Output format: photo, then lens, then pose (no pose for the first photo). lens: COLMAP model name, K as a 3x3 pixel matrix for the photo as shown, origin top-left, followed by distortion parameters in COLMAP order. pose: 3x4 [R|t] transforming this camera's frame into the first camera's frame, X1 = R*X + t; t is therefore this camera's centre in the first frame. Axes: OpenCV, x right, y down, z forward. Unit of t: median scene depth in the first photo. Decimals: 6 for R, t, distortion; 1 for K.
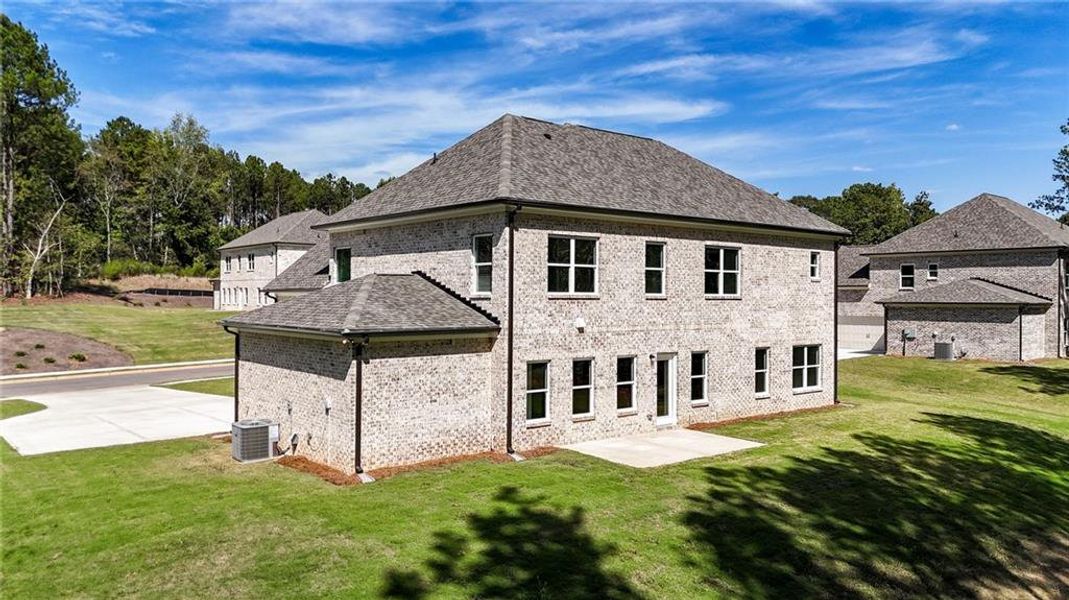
lens RADIAL K [[778.6, 0, 523.5], [0, 778.6, 297.0], [0, 0, 1]] dist [0.080447, -0.097587]
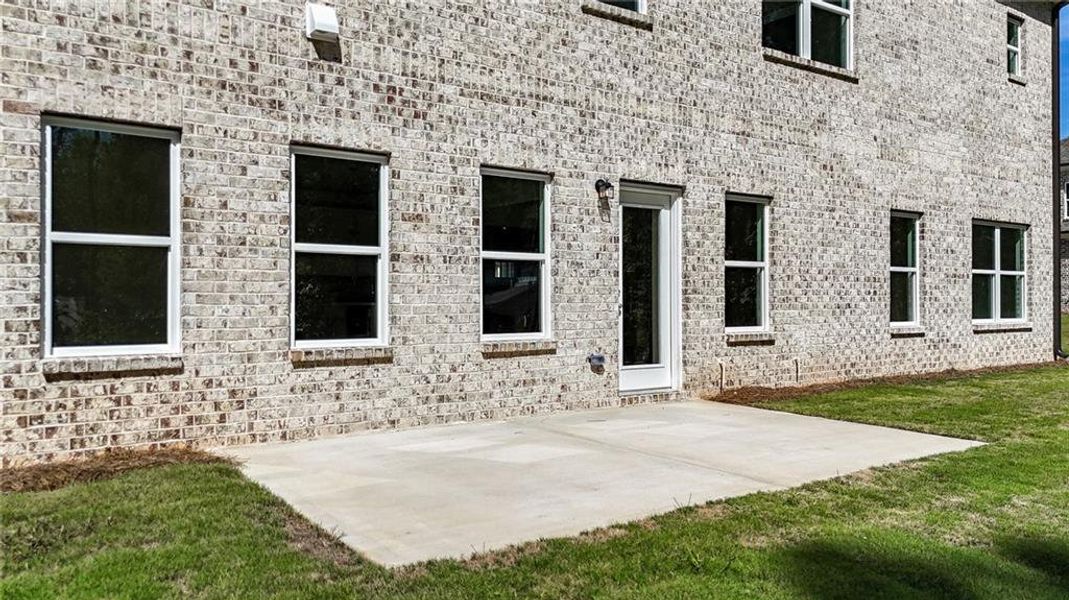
lens RADIAL K [[778.6, 0, 523.5], [0, 778.6, 297.0], [0, 0, 1]] dist [0.080447, -0.097587]
pose [[0.997399, -0.006688, -0.071773, 0.149300], [0.006348, 0.999968, -0.004970, 0.122332], [0.071804, 0.004501, 0.997409, 0.638760]]
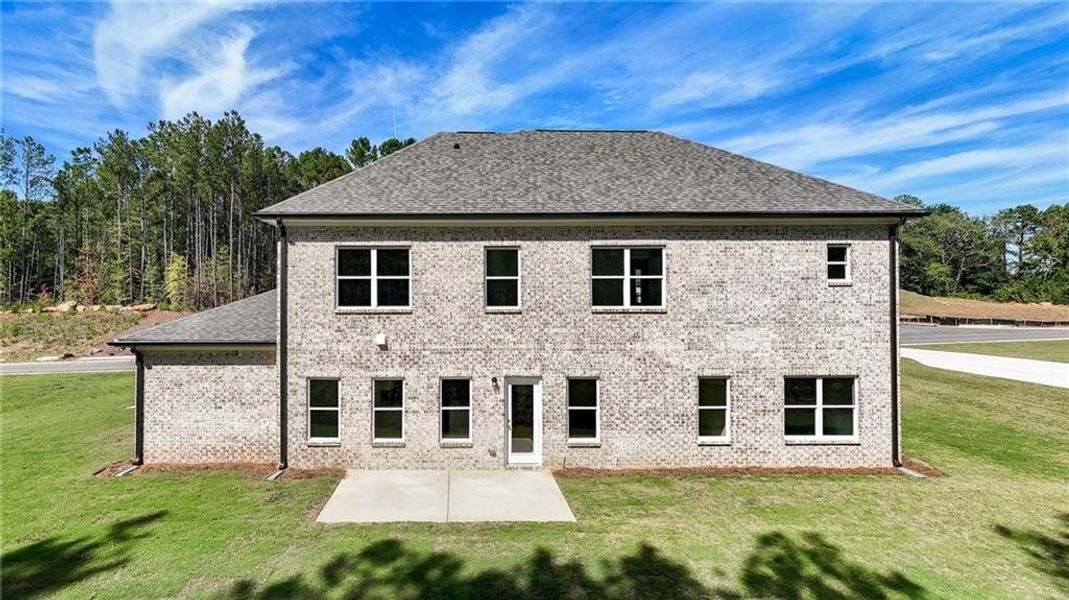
lens RADIAL K [[596.7, 0, 534.8], [0, 596.7, 287.1], [0, 0, 1]] dist [0.030841, -0.001962]
pose [[0.772425, -0.032191, -0.634290, 0.598404], [0.006994, 0.999085, -0.042187, 0.002170], [0.635068, 0.028149, 0.771943, 0.501753]]
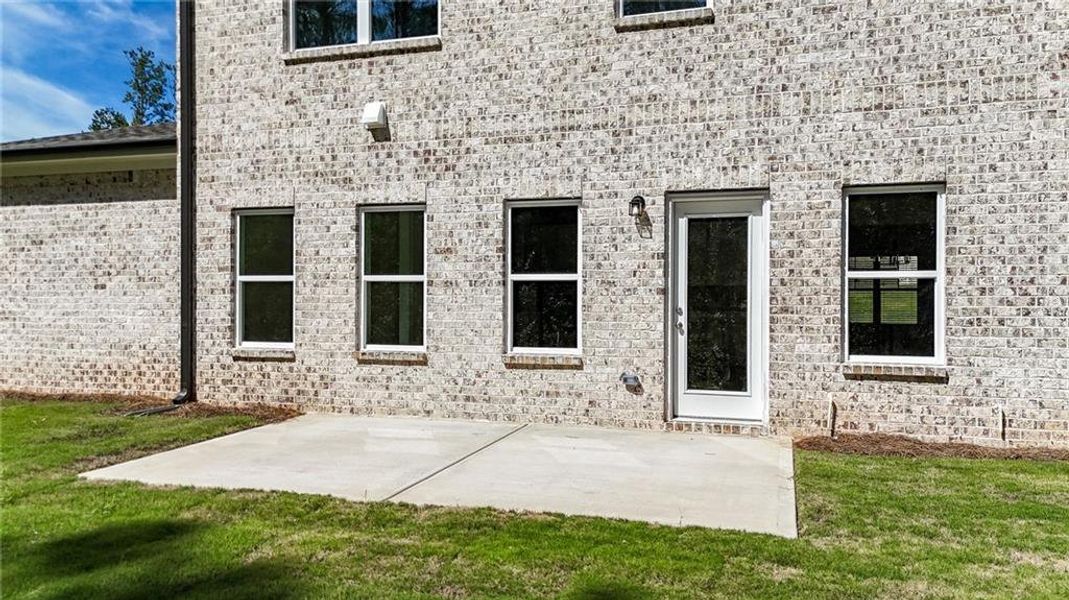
lens RADIAL K [[778.6, 0, 523.5], [0, 778.6, 297.0], [0, 0, 1]] dist [0.080447, -0.097587]
pose [[0.559937, -0.004450, -0.828523, 0.398470], [0.001265, 0.999989, -0.004516, 0.114568], [0.828534, 0.001480, 0.559936, 0.748672]]
